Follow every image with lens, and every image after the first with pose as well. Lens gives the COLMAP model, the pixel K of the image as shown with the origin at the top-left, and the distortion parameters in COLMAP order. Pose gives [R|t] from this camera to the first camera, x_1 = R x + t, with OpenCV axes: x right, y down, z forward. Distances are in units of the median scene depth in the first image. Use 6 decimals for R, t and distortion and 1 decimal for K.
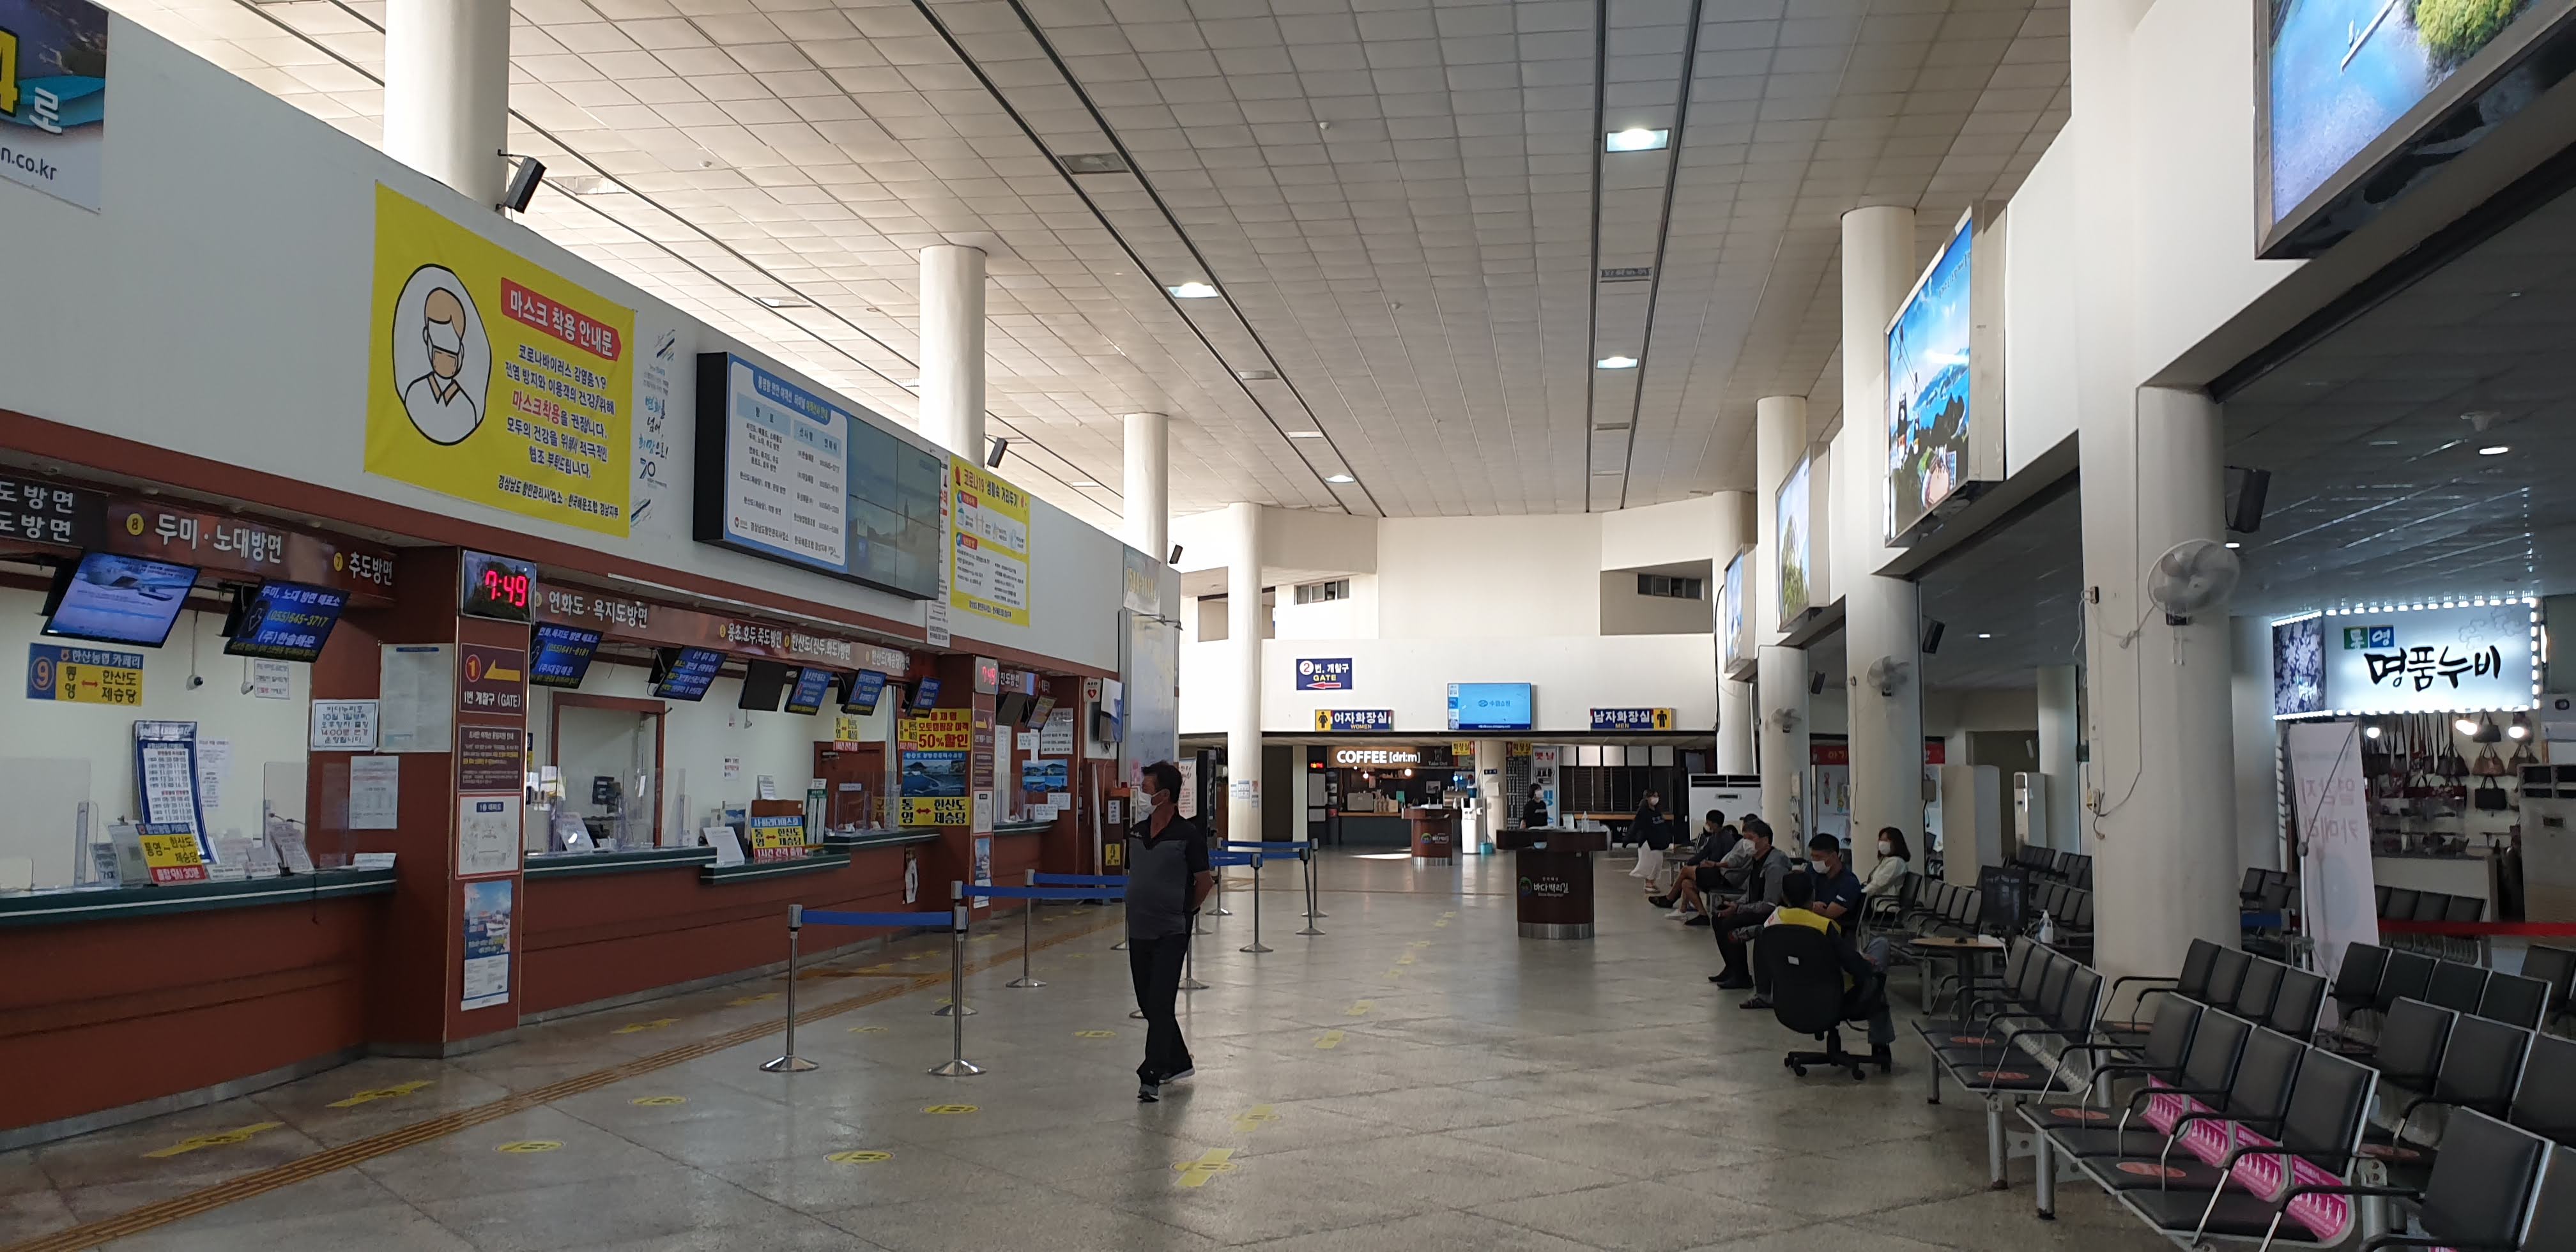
lens RADIAL K [[1988.6, 0, 1288.0], [0, 1988.6, 626.0], [0, 0, 1]] dist [-0.001915, -0.006973]
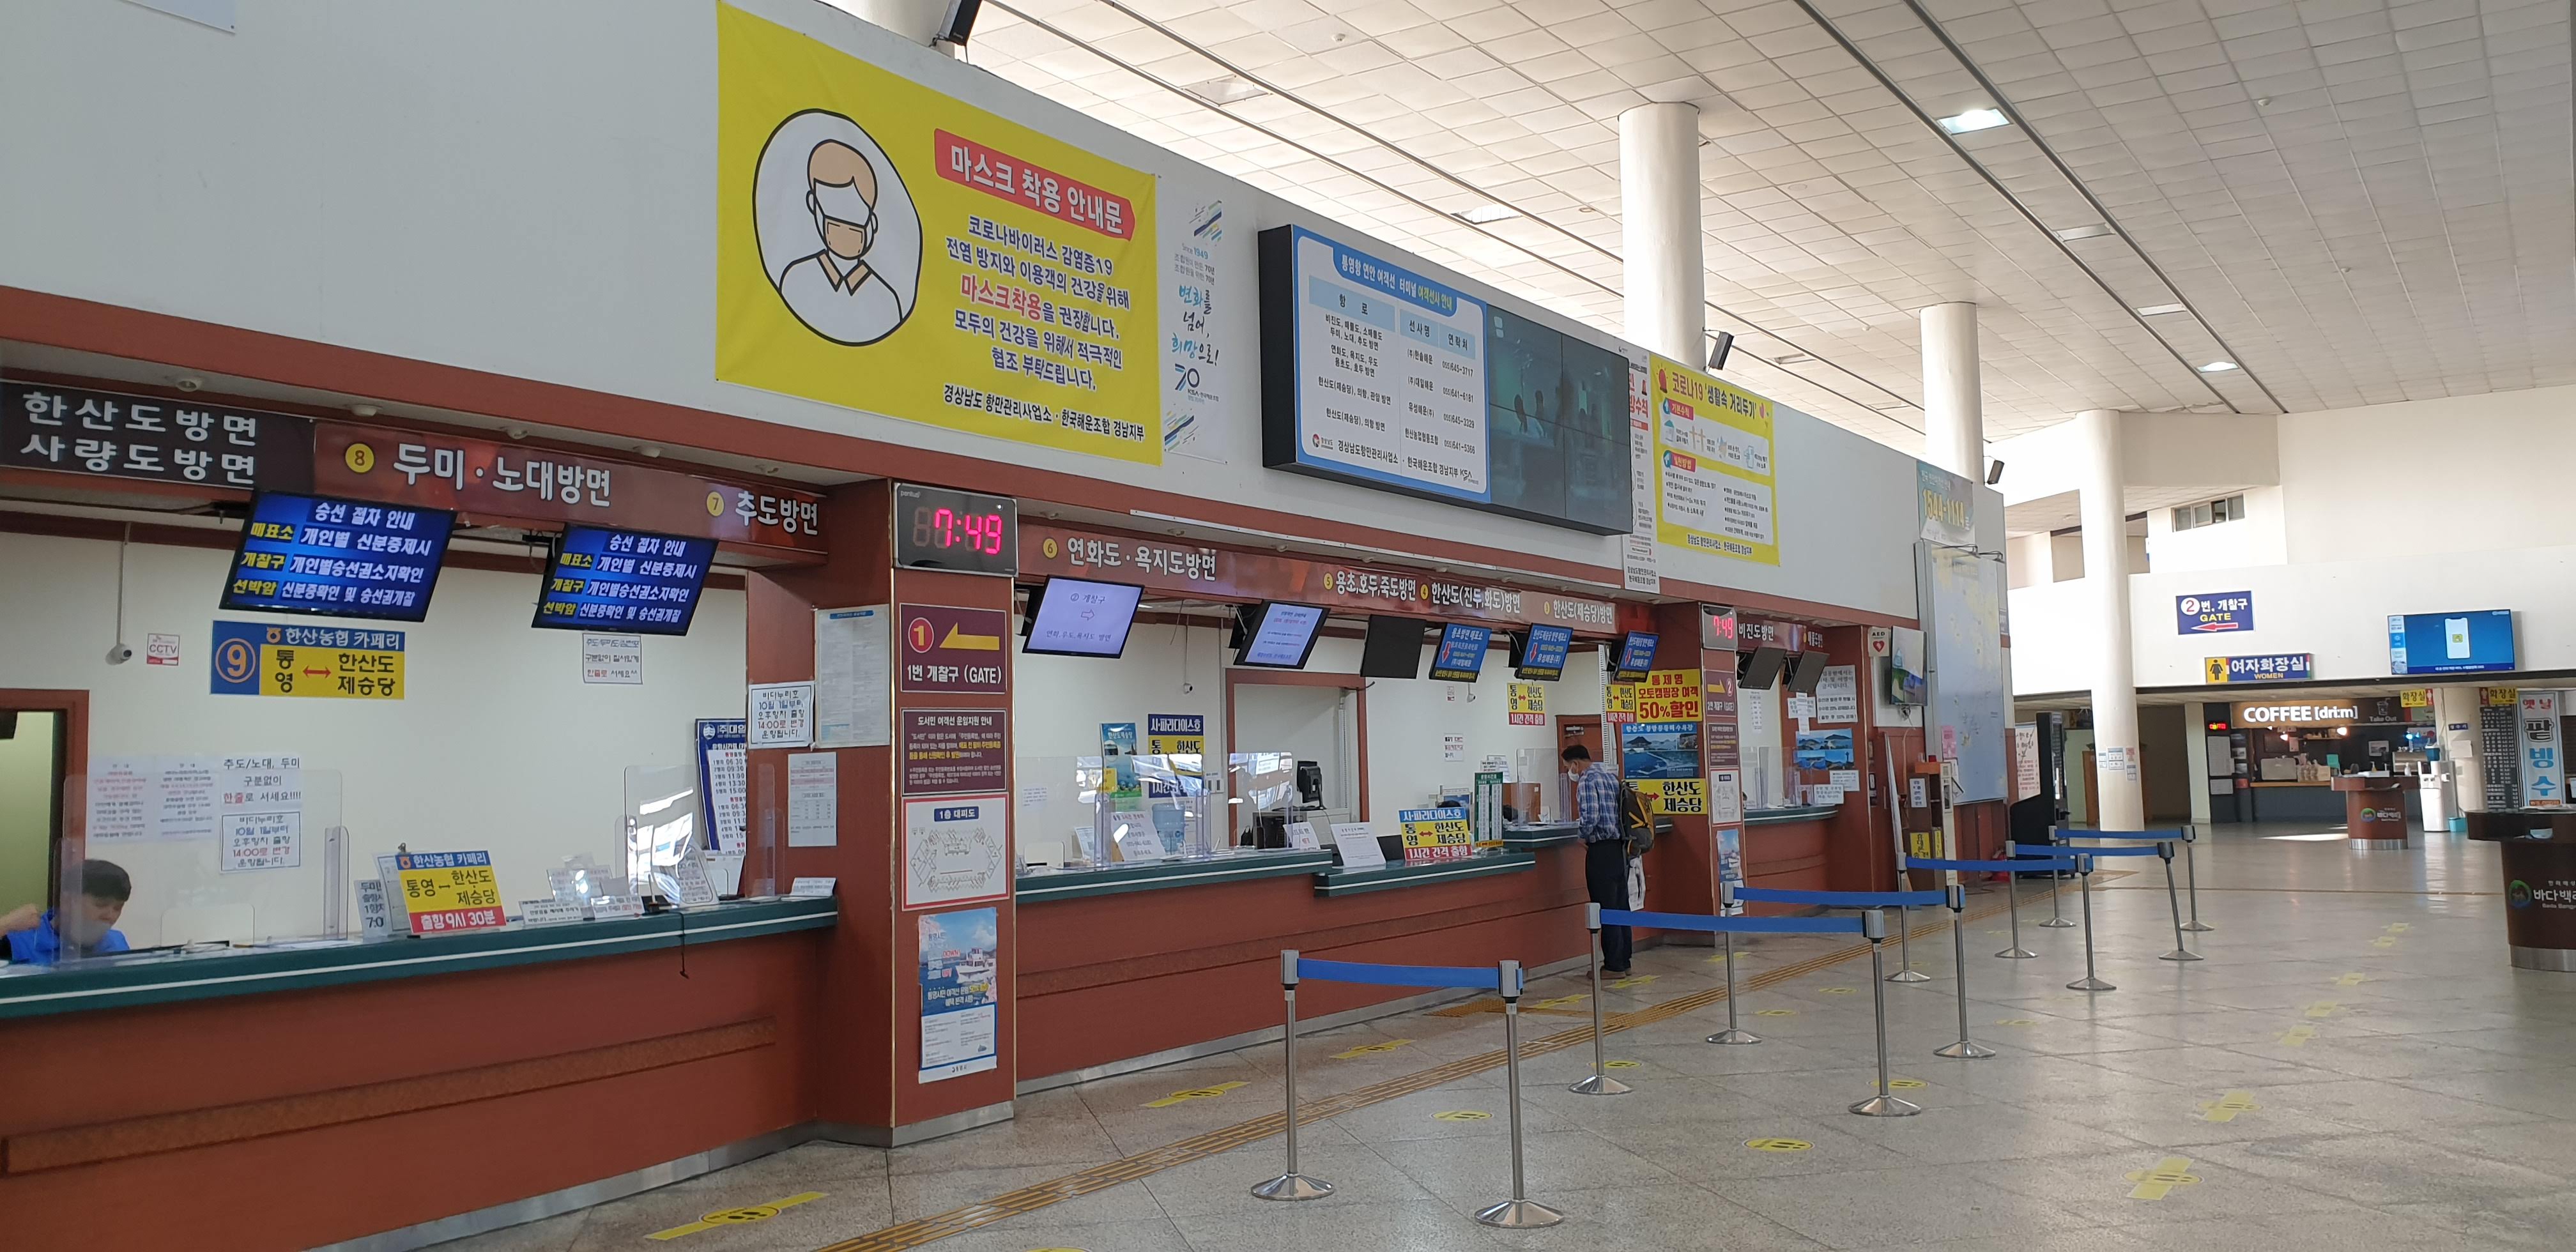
lens RADIAL K [[1957.2, 0, 1337.5], [0, 1957.2, 604.3], [0, 0, 1]] dist [0.128636, -0.244440]
pose [[0.915322, -0.056827, -0.398693, 0.035607], [0.057474, 0.998293, -0.010342, 0.021306], [0.398600, -0.013448, 0.917026, 0.292616]]
